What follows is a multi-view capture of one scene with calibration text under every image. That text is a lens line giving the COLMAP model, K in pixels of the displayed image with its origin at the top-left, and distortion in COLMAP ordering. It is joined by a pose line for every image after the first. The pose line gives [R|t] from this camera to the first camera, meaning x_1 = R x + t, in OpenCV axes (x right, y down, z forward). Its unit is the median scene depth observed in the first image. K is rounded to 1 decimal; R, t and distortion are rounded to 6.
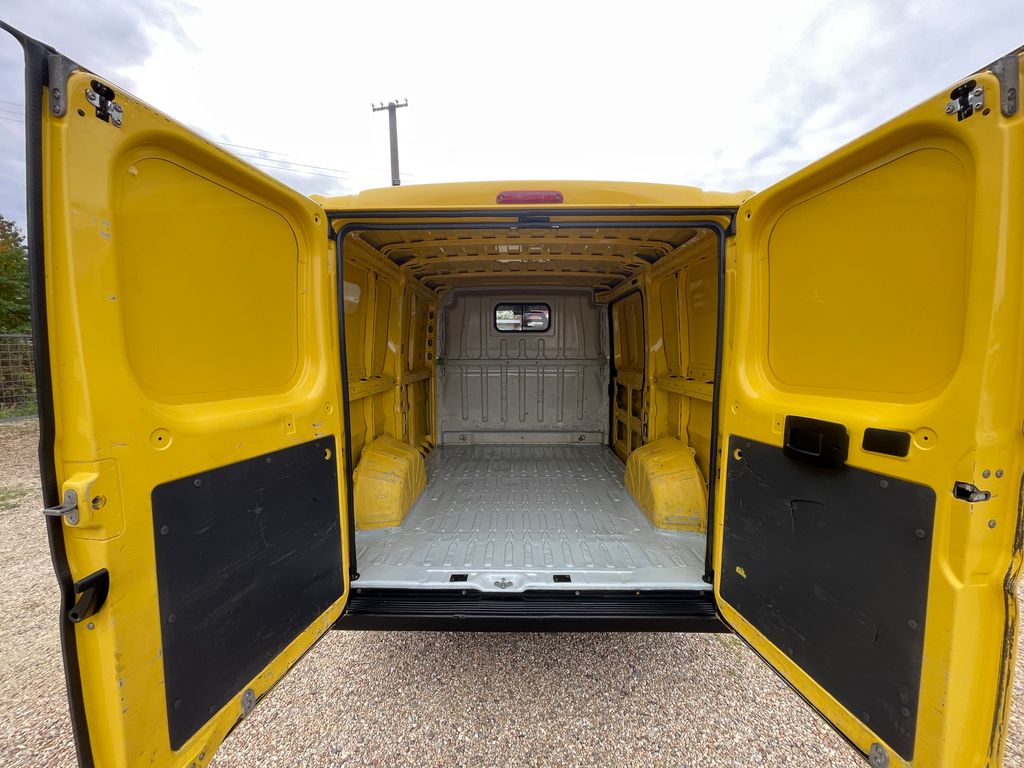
lens RADIAL K [[430.7, 0, 506.3], [0, 430.7, 384.9], [0, 0, 1]] dist [-0.008839, 0.005558]
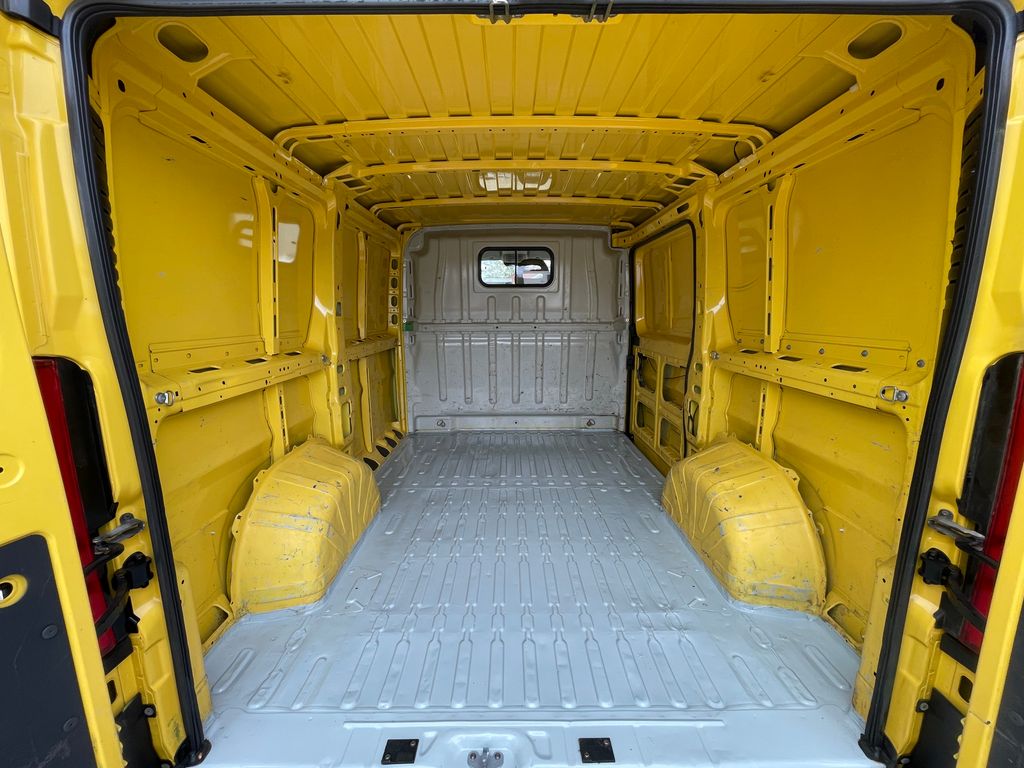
lens RADIAL K [[430.7, 0, 509.2], [0, 430.7, 386.4], [0, 0, 1]] dist [-0.008839, 0.005558]
pose [[0.999656, -0.006265, 0.025473, 0.007451], [0.003862, 0.995629, 0.093321, -0.026199], [-0.025946, -0.093191, 0.995310, 0.319450]]
